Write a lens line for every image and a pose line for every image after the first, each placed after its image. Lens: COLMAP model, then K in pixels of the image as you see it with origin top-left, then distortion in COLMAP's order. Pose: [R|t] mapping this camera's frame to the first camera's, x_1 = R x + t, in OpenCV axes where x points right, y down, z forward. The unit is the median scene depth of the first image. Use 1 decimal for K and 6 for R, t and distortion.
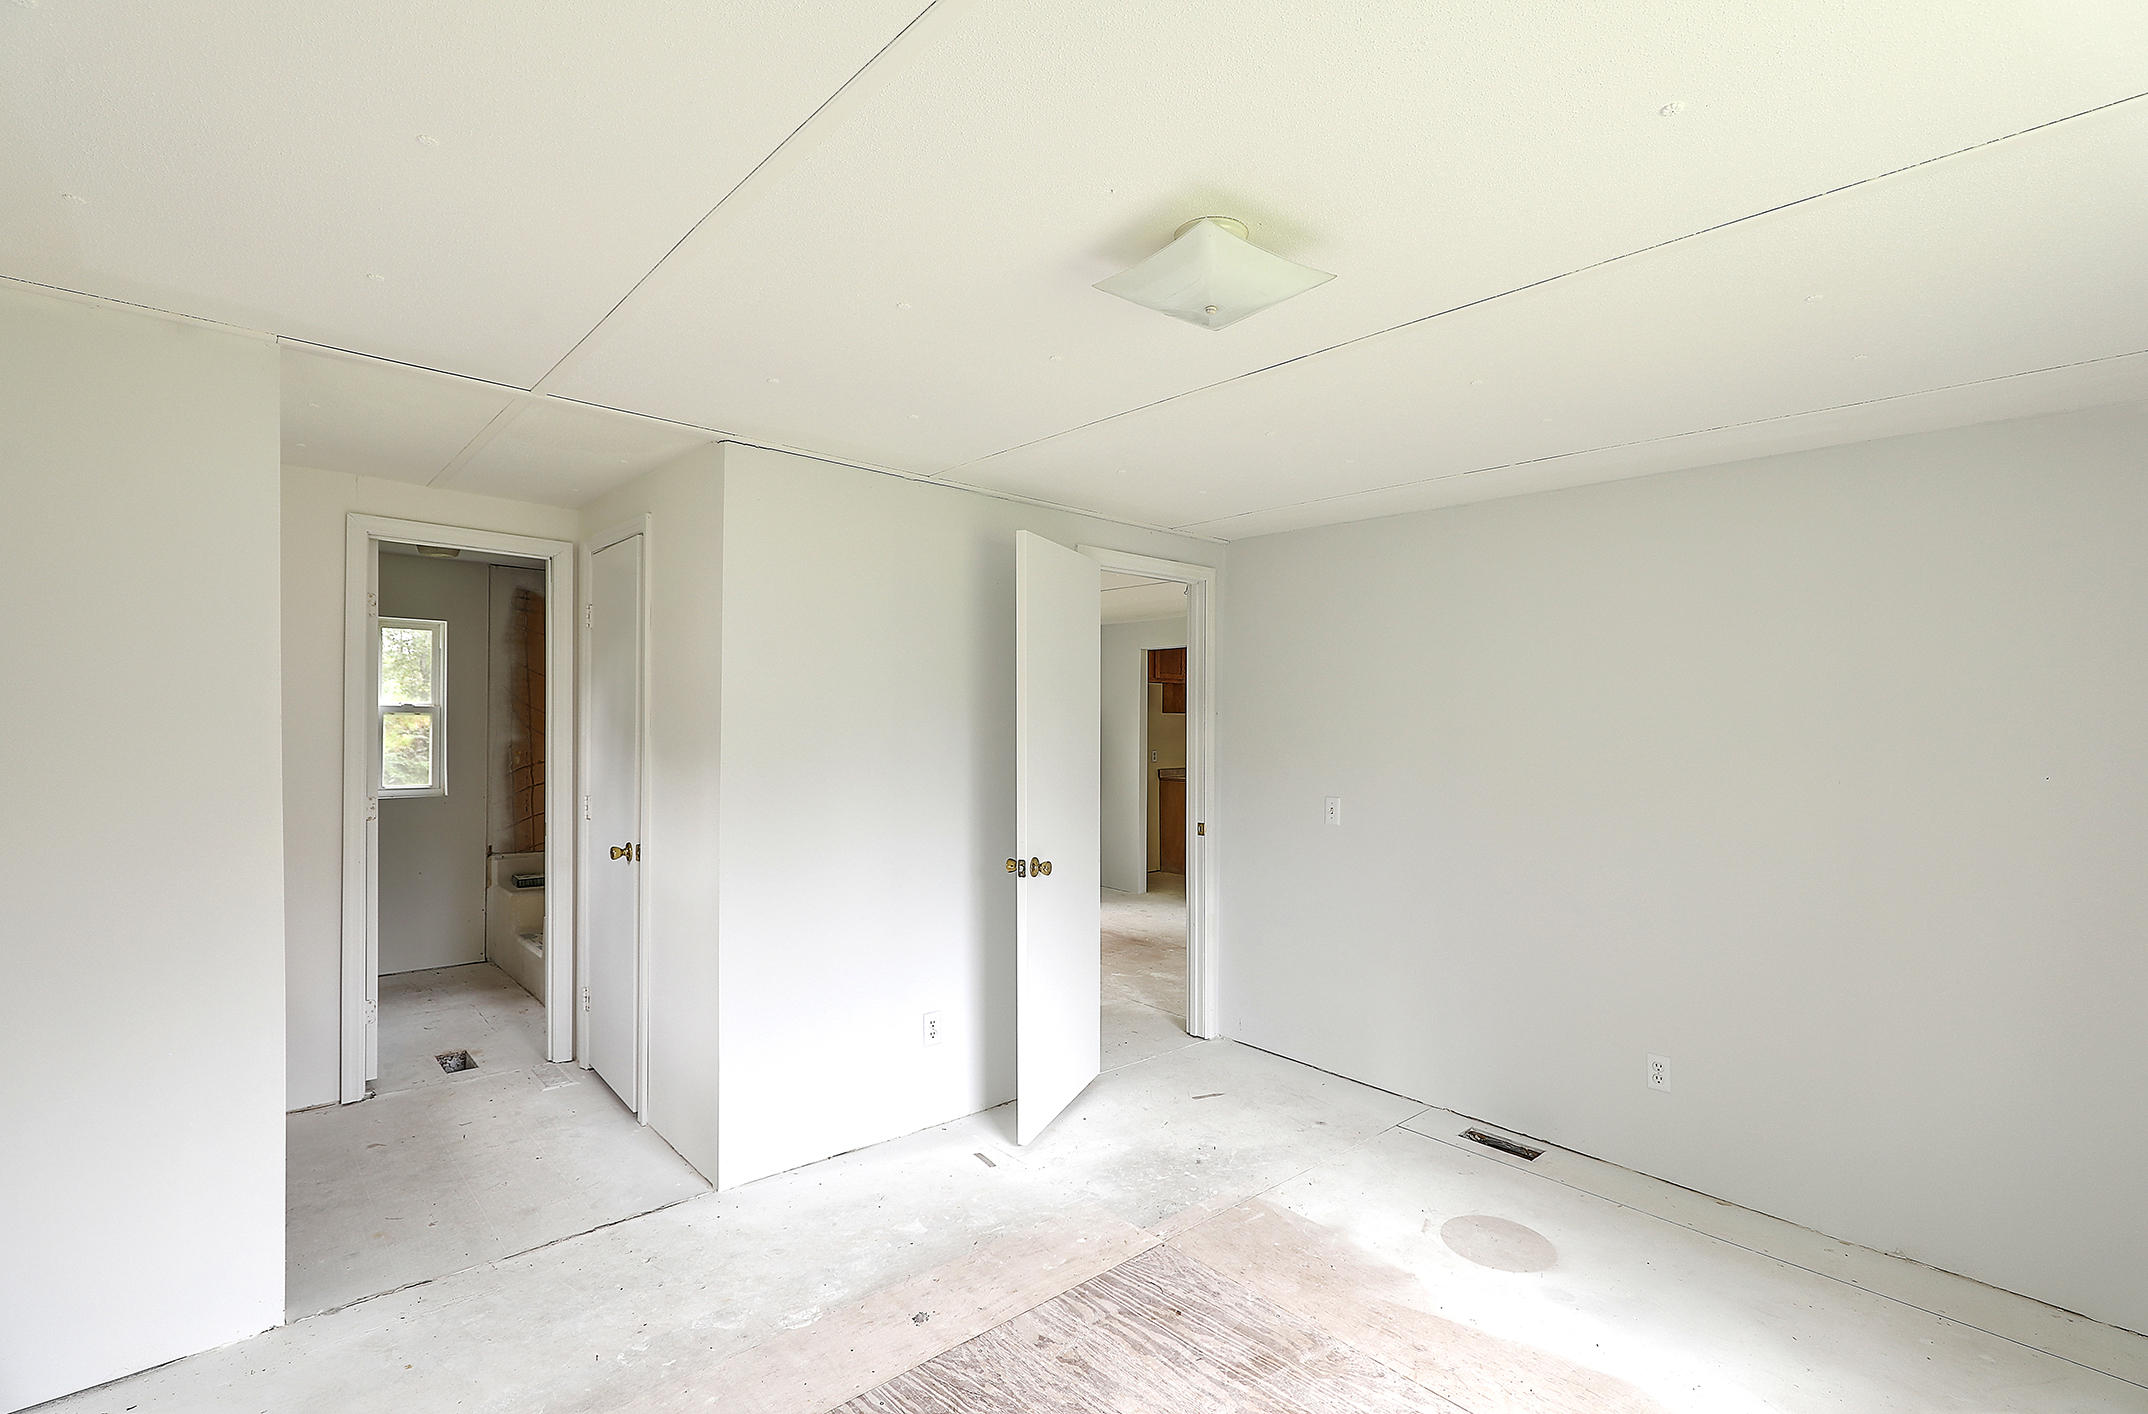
lens RADIAL K [[978.4, 0, 1067.9], [0, 978.4, 716.6], [0, 0, 1]] dist [0.002958, -0.000161]
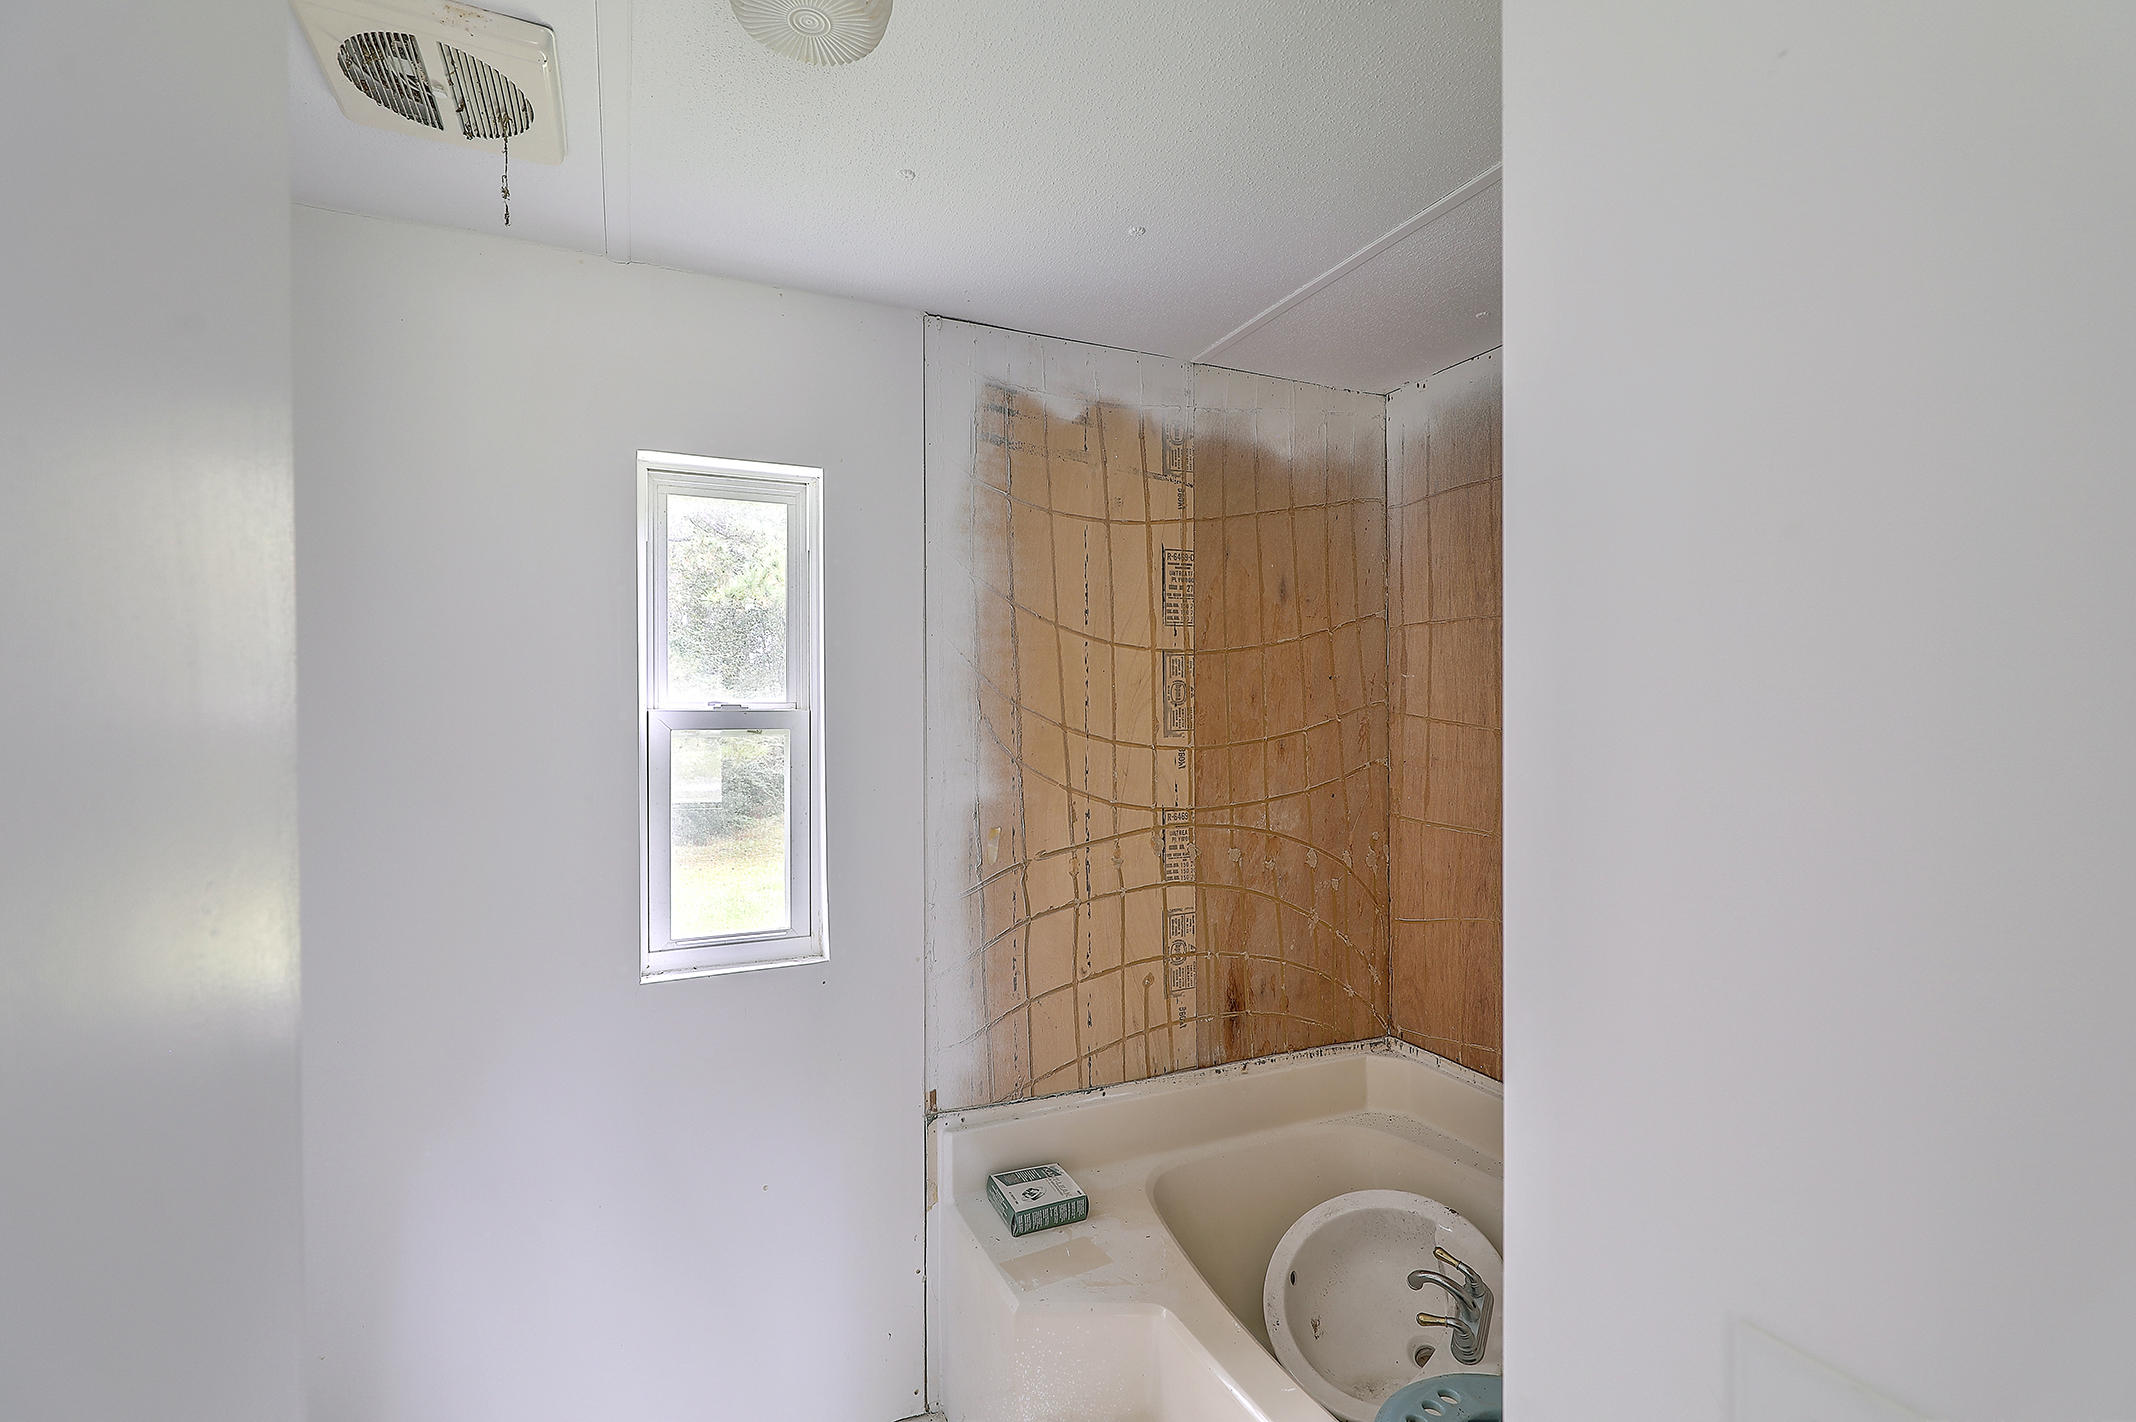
lens RADIAL K [[972.9, 0, 1076.4], [0, 972.9, 697.1], [0, 0, 1]] dist [0.002958, -0.000161]
pose [[0.958726, -0.028588, -0.282892, -0.433157], [0.020442, 0.999288, -0.031706, -0.001466], [0.283597, 0.024615, 0.958628, 0.666684]]
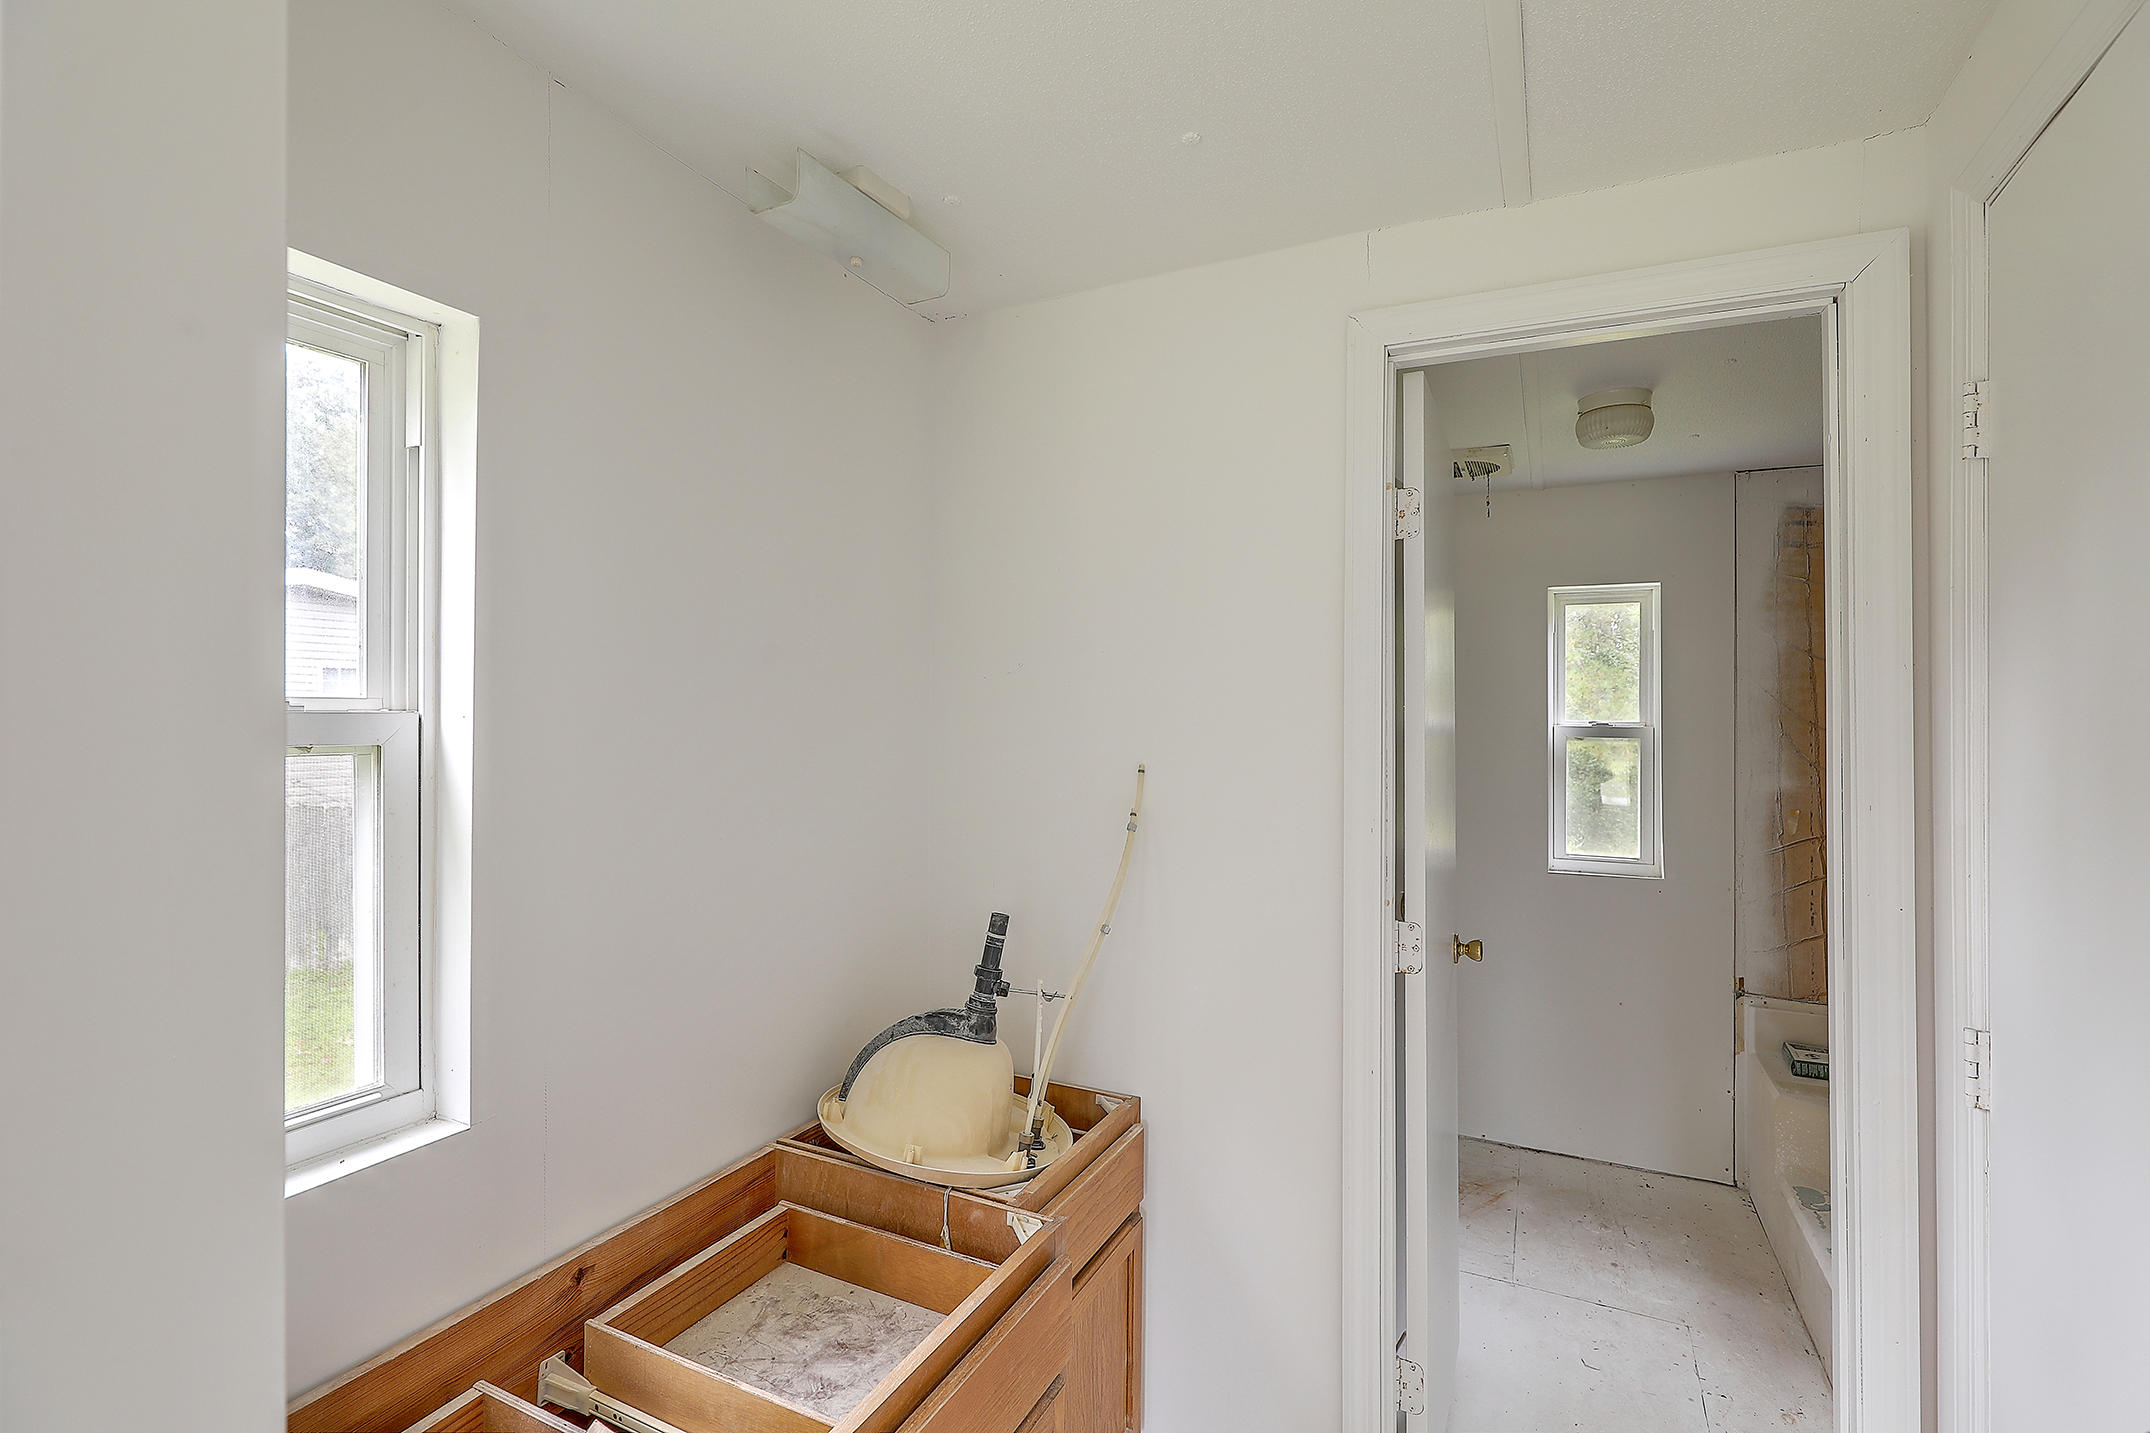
lens RADIAL K [[979.3, 0, 1089.7], [0, 979.3, 715.7], [0, 0, 1]] dist [0.002958, -0.000161]
pose [[0.394476, -0.017729, -0.918735, -0.222574], [-0.010021, 0.999671, -0.023594, 0.000156], [0.918851, 0.018514, 0.394169, 0.439802]]
